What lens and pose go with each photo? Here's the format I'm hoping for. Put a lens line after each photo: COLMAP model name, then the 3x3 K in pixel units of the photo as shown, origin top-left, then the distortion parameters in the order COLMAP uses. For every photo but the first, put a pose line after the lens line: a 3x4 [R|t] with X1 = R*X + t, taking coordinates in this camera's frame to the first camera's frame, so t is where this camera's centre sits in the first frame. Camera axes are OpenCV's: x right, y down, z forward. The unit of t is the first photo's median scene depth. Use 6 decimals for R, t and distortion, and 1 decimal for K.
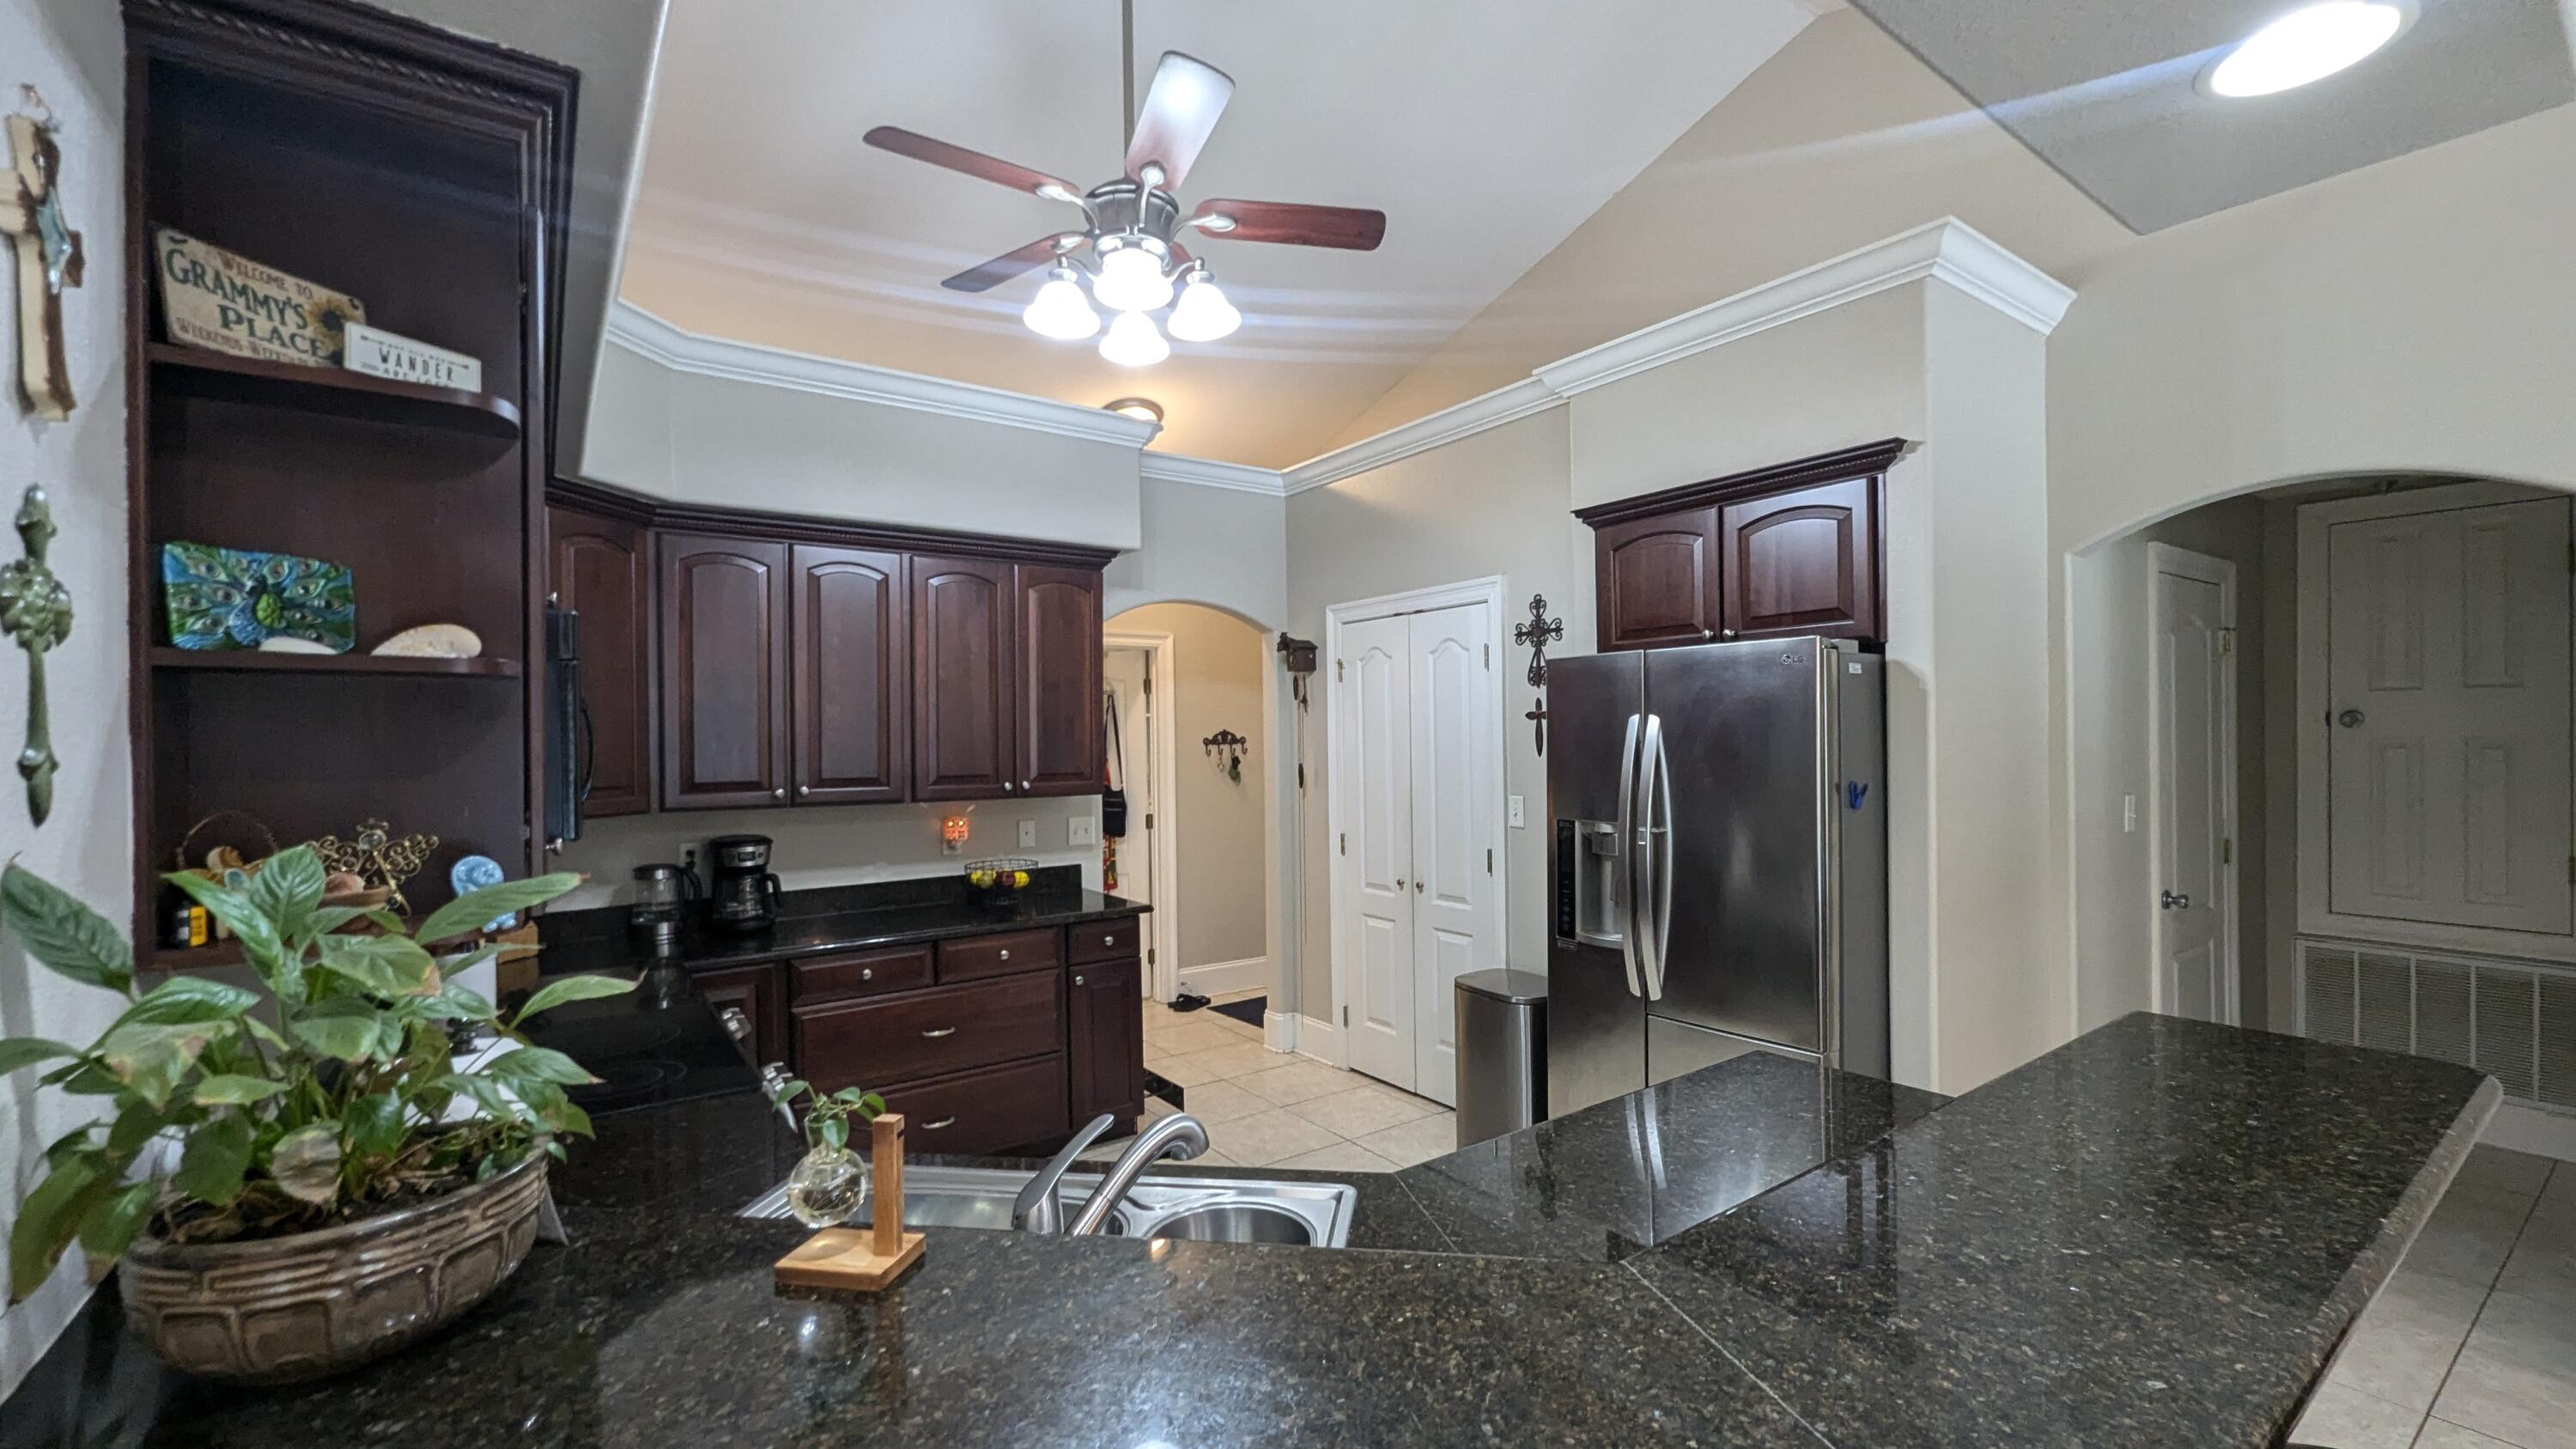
lens RADIAL K [[1063.2, 0, 1301.3], [0, 1063.2, 738.8], [0, 0, 1]] dist [0.001280, -0.000417]
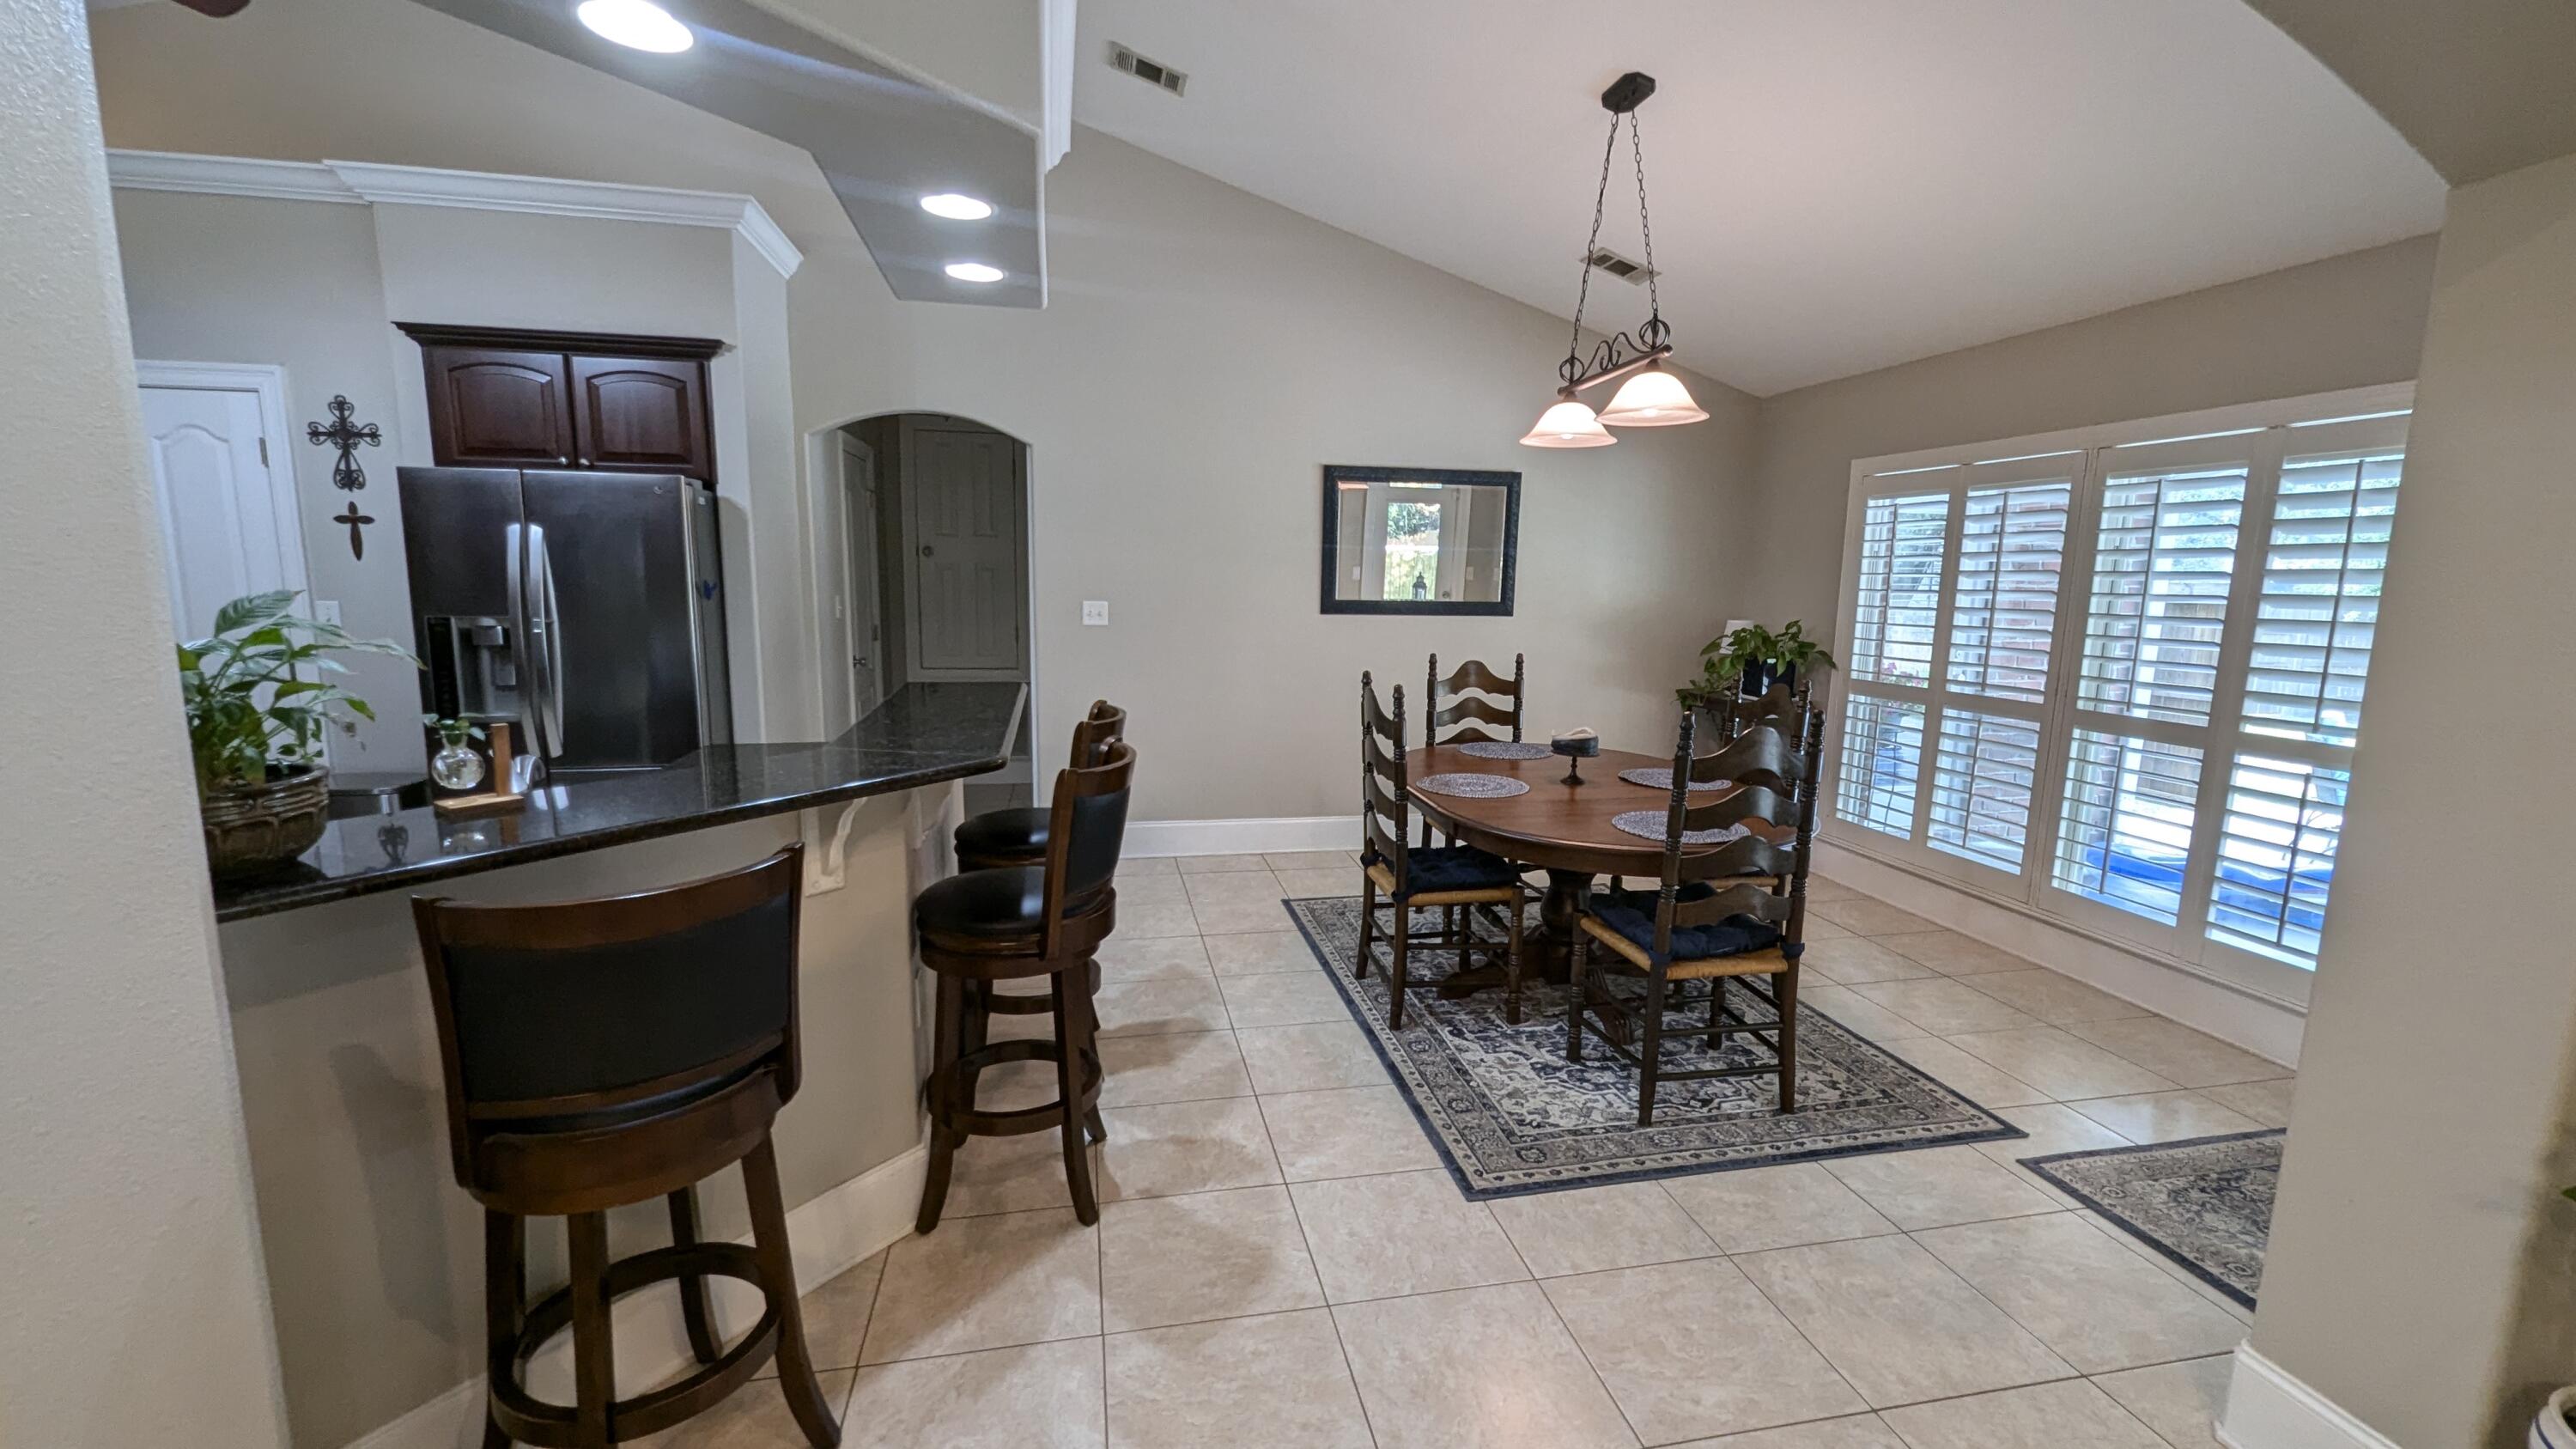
lens RADIAL K [[1063.2, 0, 1301.3], [0, 1063.2, 738.8], [0, 0, 1]] dist [0.001280, -0.000417]
pose [[0.409531, -0.125576, 0.903612, -0.338653], [-0.018848, 0.989105, 0.145999, 0.019072], [-0.912102, -0.076822, 0.402702, -0.238719]]
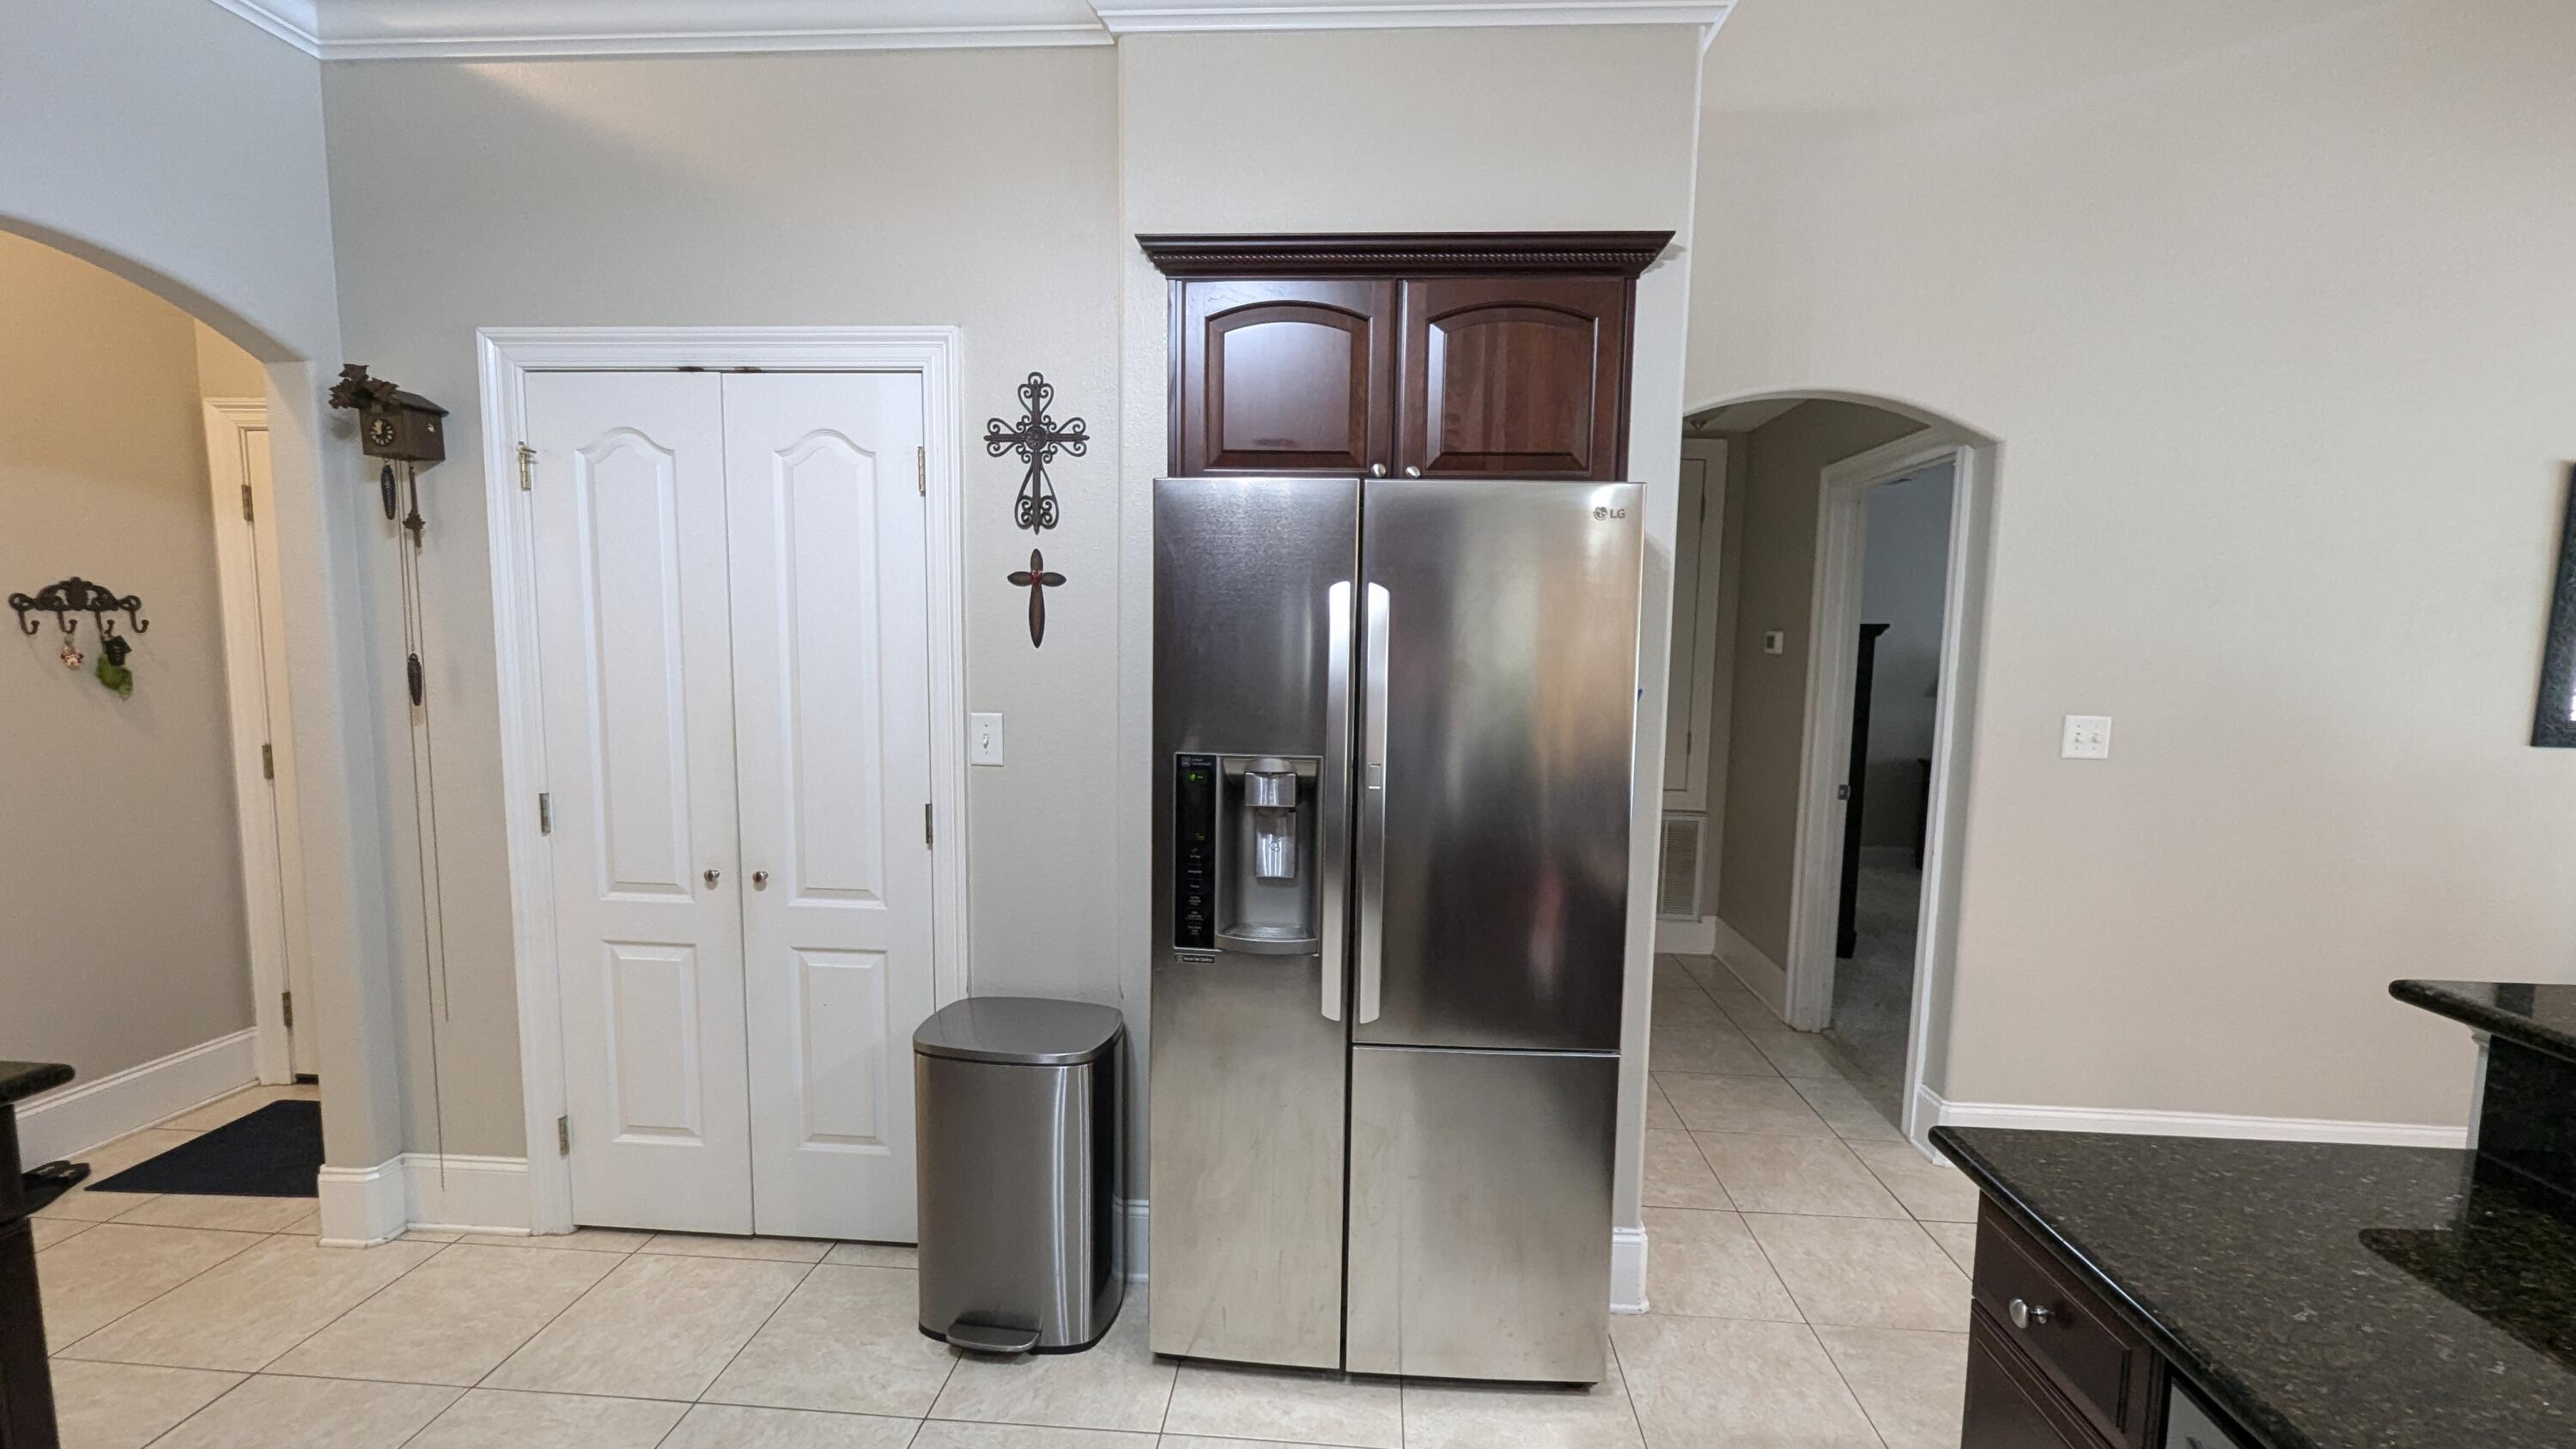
lens RADIAL K [[1063.2, 0, 1301.3], [0, 1063.2, 738.8], [0, 0, 1]] dist [0.001280, -0.000417]
pose [[0.635352, -0.055365, 0.770235, -0.146799], [-0.023896, 0.995539, 0.091272, 0.009385], [-0.771853, -0.076395, 0.631195, 0.482389]]
